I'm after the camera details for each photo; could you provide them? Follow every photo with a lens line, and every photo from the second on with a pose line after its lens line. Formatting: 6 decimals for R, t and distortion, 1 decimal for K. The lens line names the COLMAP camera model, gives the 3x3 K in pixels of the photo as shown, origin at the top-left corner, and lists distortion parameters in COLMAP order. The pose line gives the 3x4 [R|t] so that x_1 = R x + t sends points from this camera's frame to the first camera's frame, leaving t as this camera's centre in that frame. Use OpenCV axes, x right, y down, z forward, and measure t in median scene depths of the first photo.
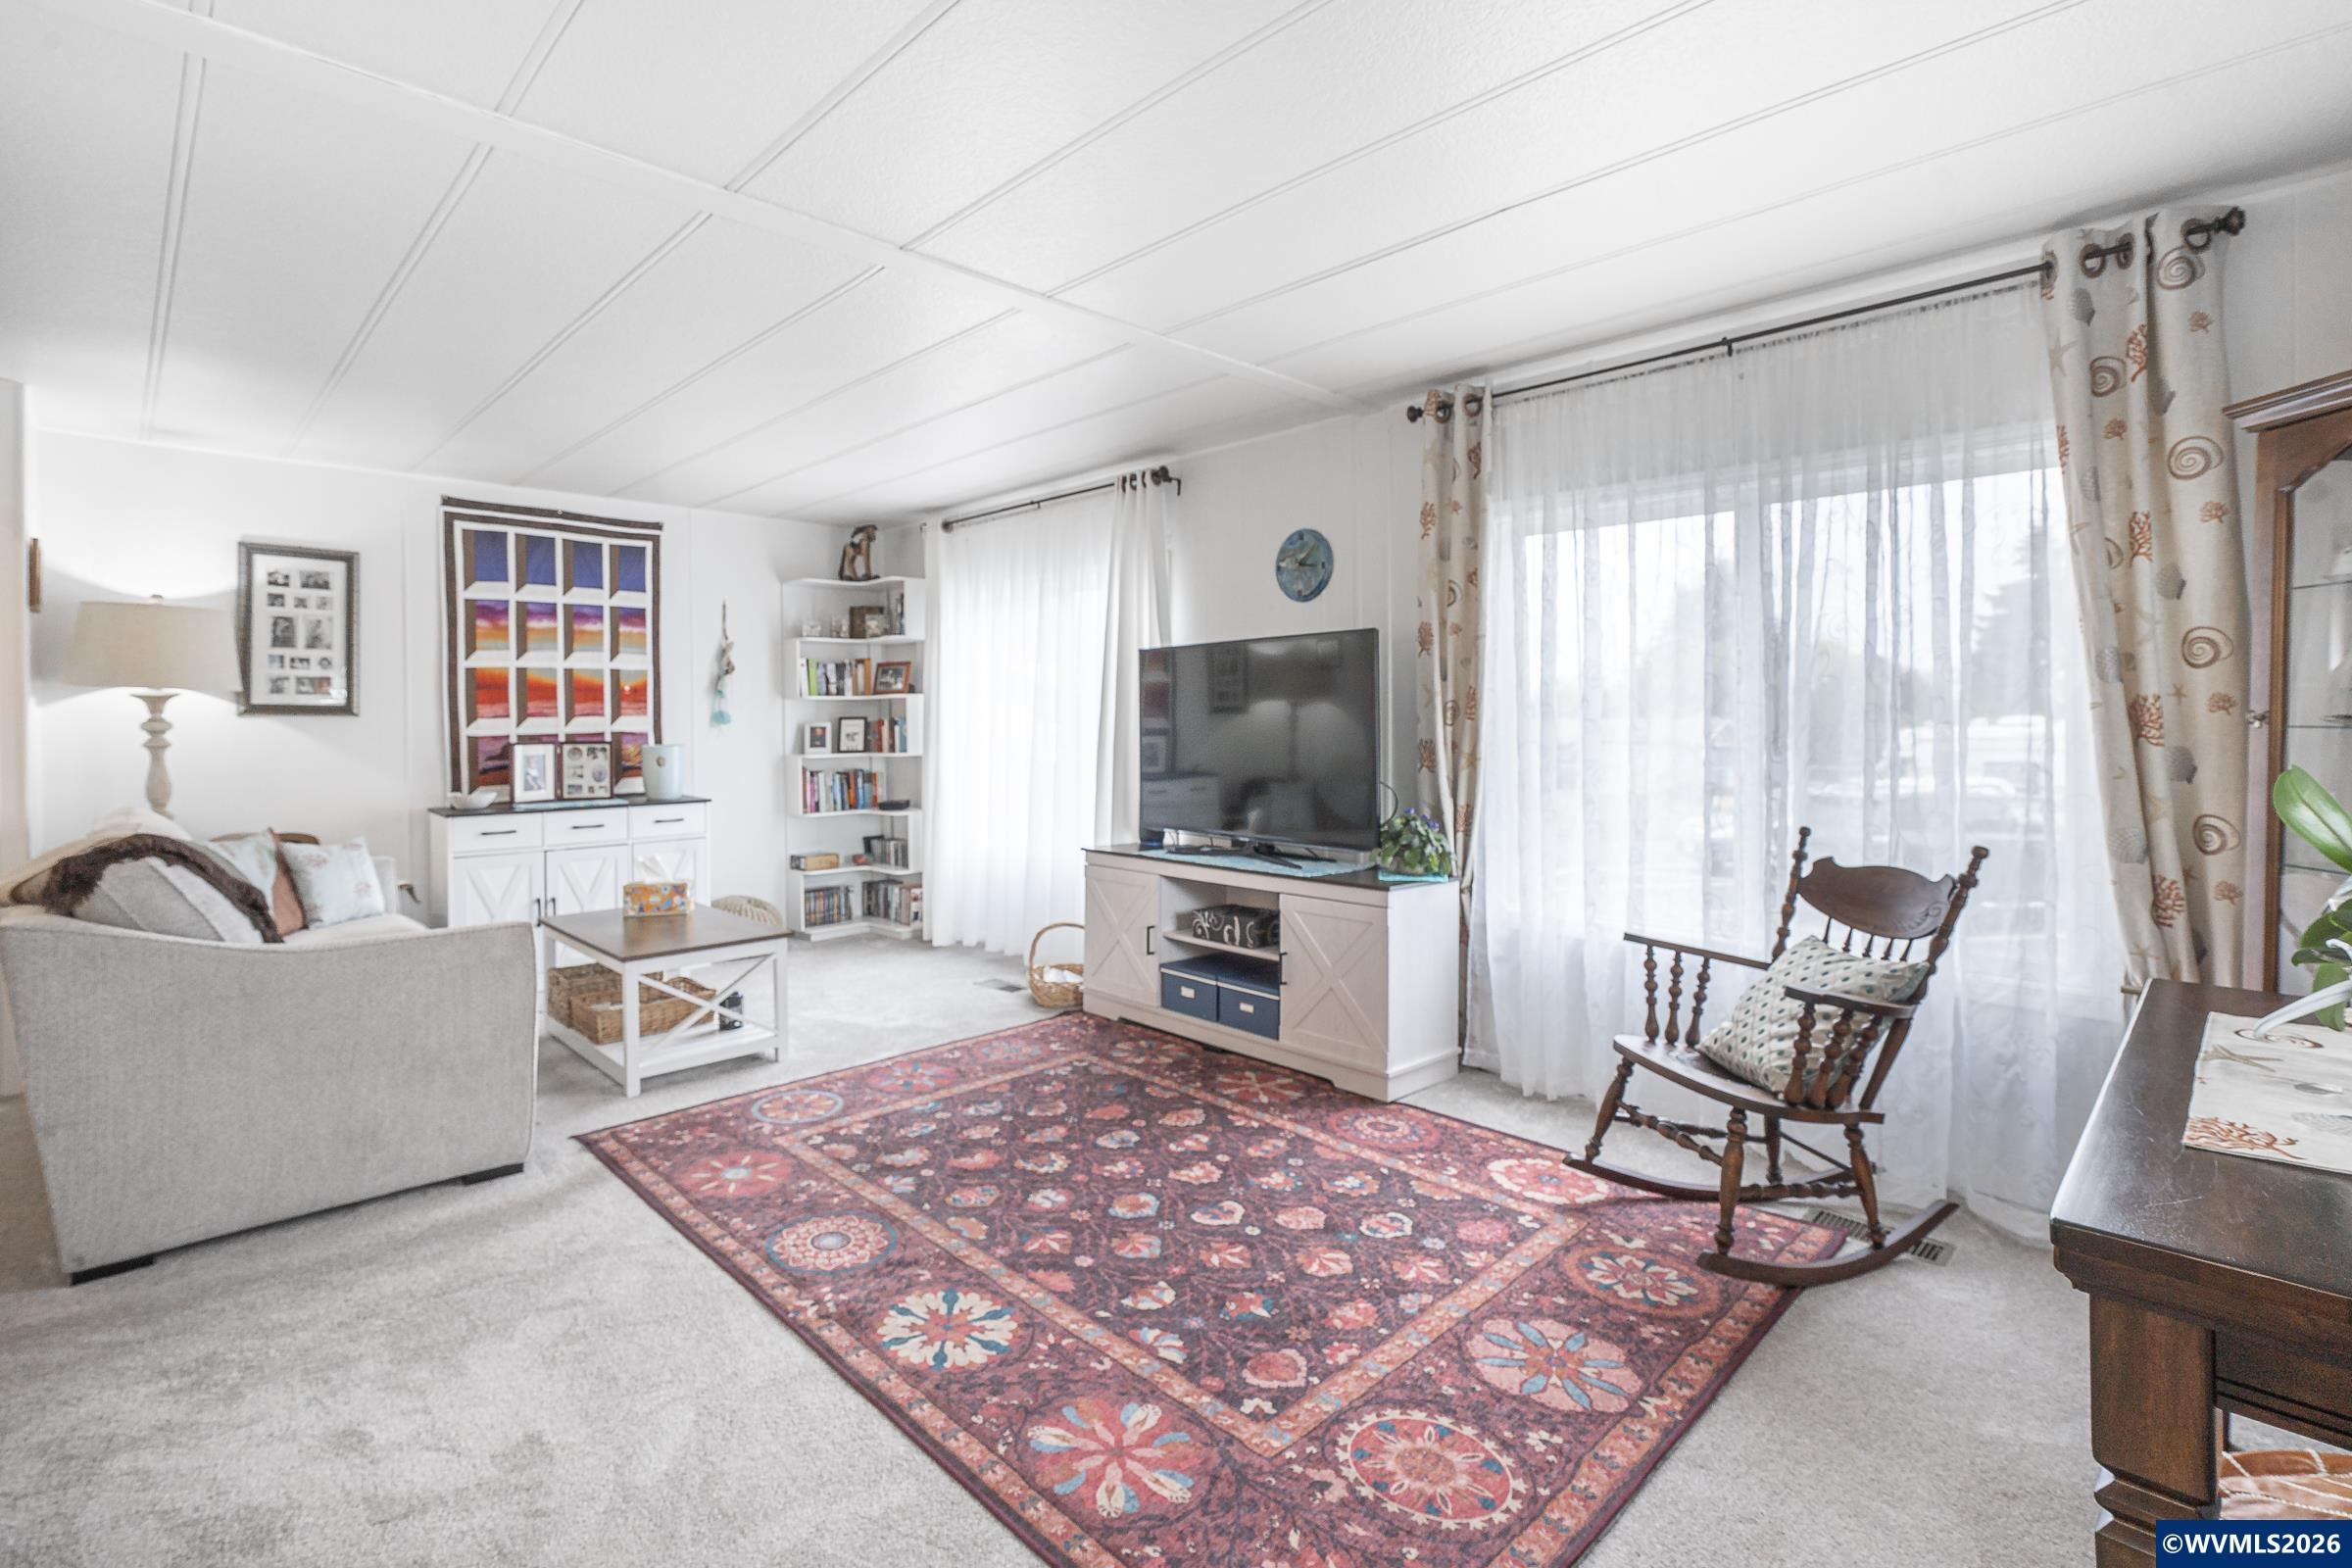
lens RADIAL K [[1060.9, 0, 1136.1], [0, 1060.9, 721.6], [0, 0, 1]] dist [-0.001462, -0.000164]
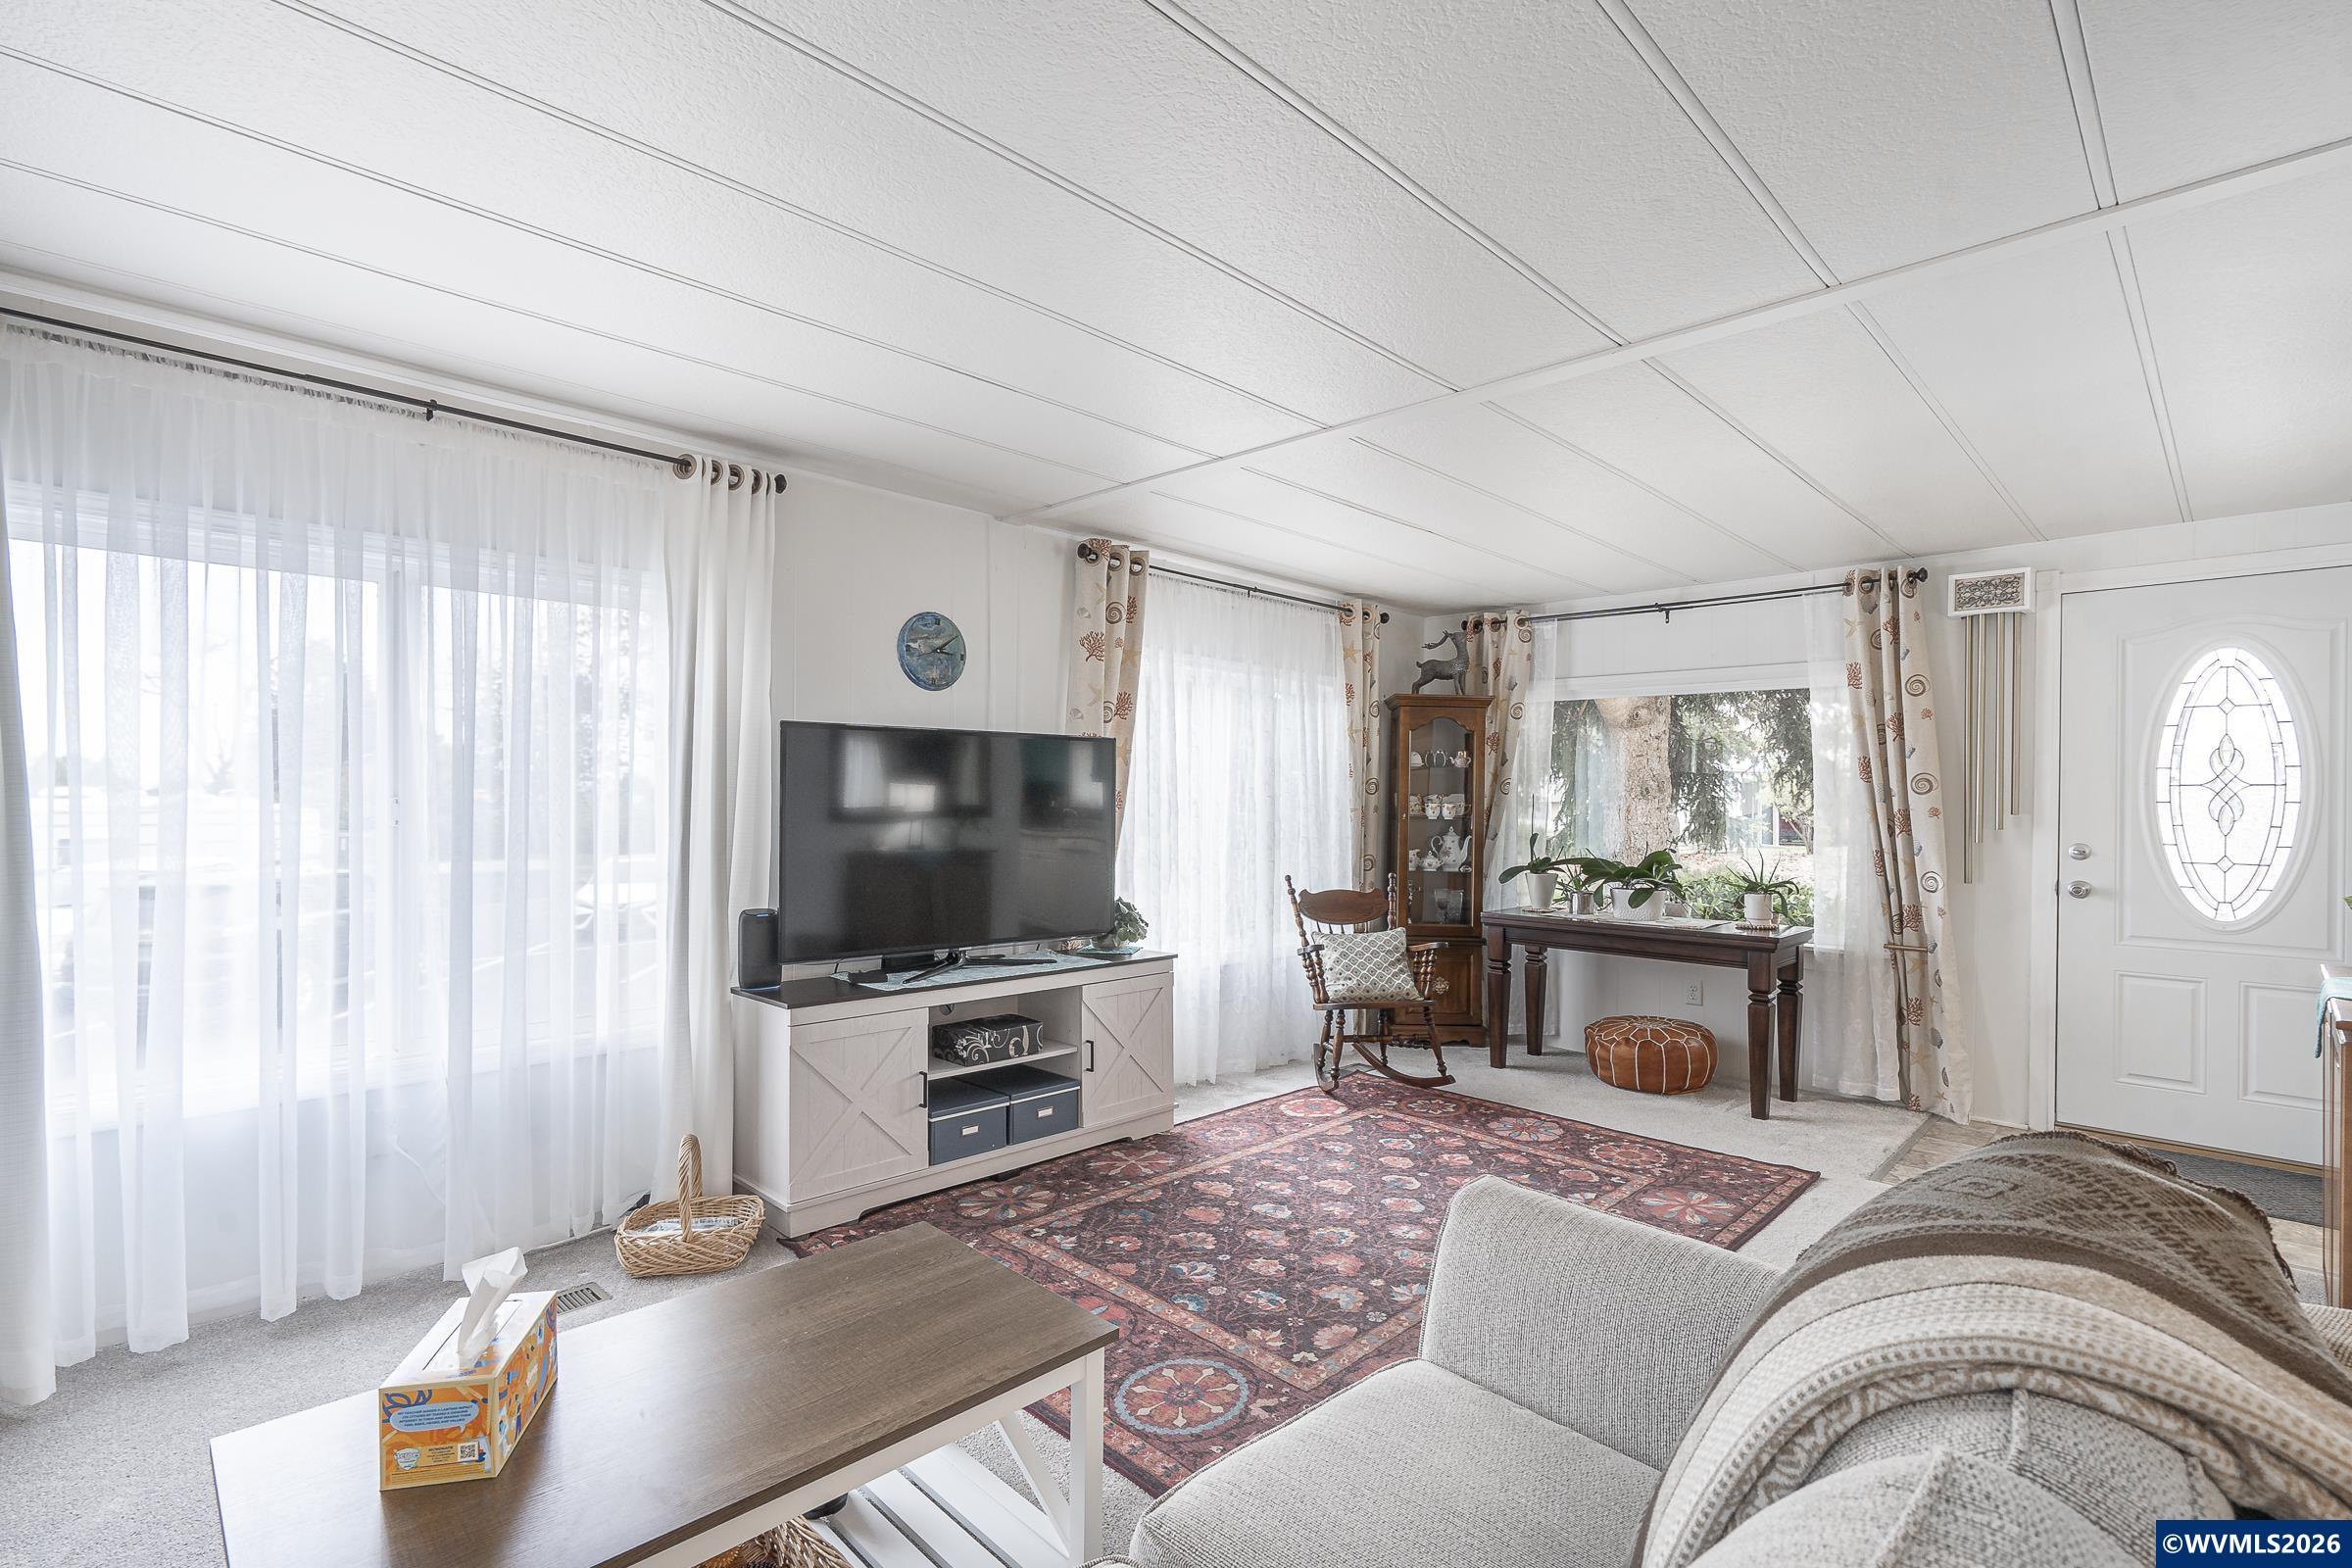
lens RADIAL K [[1096.7, 0, 1176.0], [0, 1096.7, 784.0], [0, 0, 1]] dist [-0.000523, 0.000306]
pose [[-0.025707, 0.015531, 0.999549, -1.297177], [-0.011037, 0.999814, -0.015819, -0.026817], [-0.999609, -0.011439, -0.025531, 1.286499]]
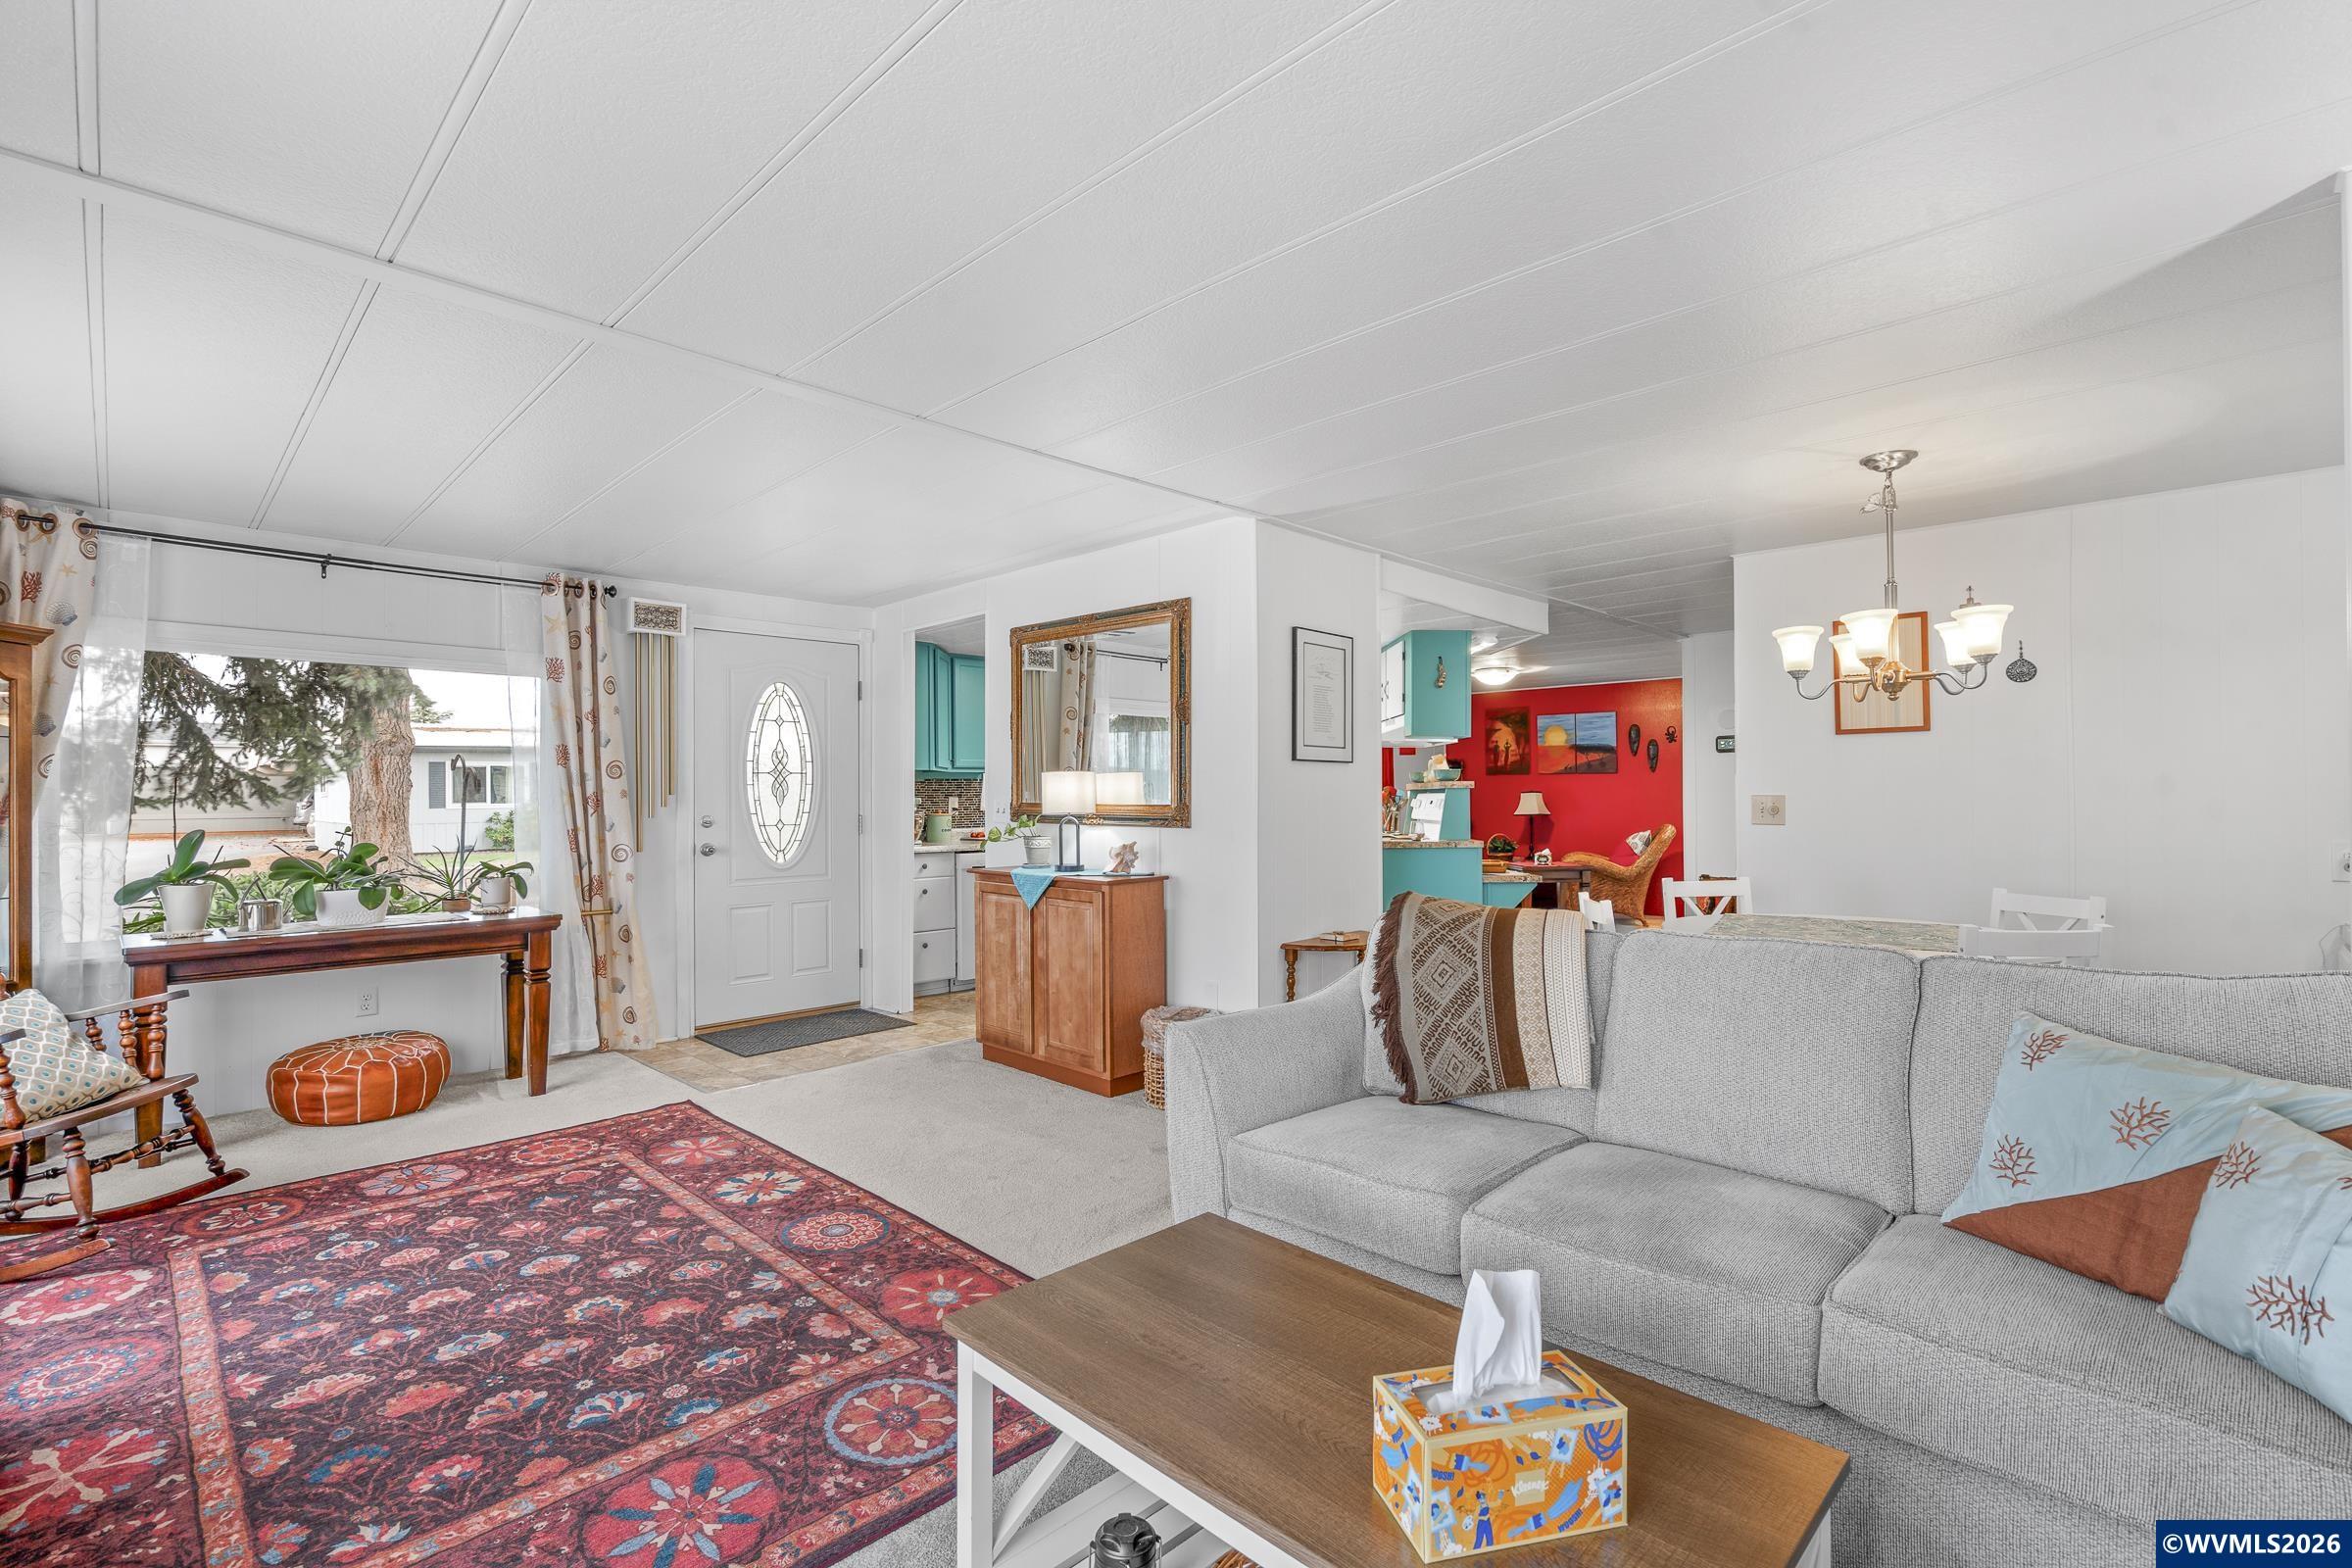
lens RADIAL K [[1078.6, 0, 1176.0], [0, 1078.6, 784.0], [0, 0, 1]] dist [0.001995, 0.000158]
pose [[-0.999123, 0.010614, -0.040503, -0.579221], [0.011133, 0.999858, -0.012616, -0.005629], [0.040363, -0.013056, -0.999100, 2.070957]]
